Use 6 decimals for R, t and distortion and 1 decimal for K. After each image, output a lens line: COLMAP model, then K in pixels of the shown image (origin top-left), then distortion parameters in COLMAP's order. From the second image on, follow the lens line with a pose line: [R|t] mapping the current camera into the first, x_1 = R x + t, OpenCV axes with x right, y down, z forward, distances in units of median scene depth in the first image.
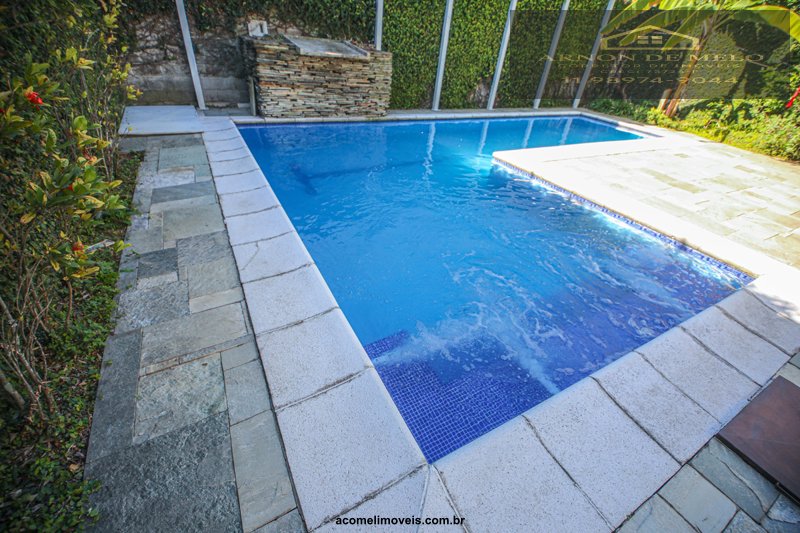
lens RADIAL K [[331.2, 0, 402.1], [0, 331.2, 270.5], [0, 0, 1]] dist [0.033326, -0.027799]
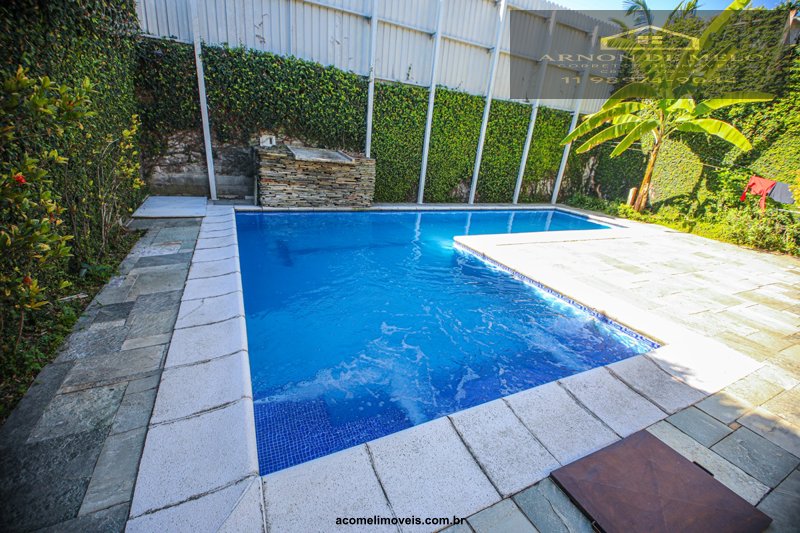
lens RADIAL K [[331.2, 0, 402.1], [0, 331.2, 270.5], [0, 0, 1]] dist [0.033326, -0.027799]
pose [[0.998545, 0.020026, -0.050066, 0.155096], [-0.032079, 0.966926, -0.253032, 0.045690], [0.043342, 0.254270, 0.966162, -0.063024]]
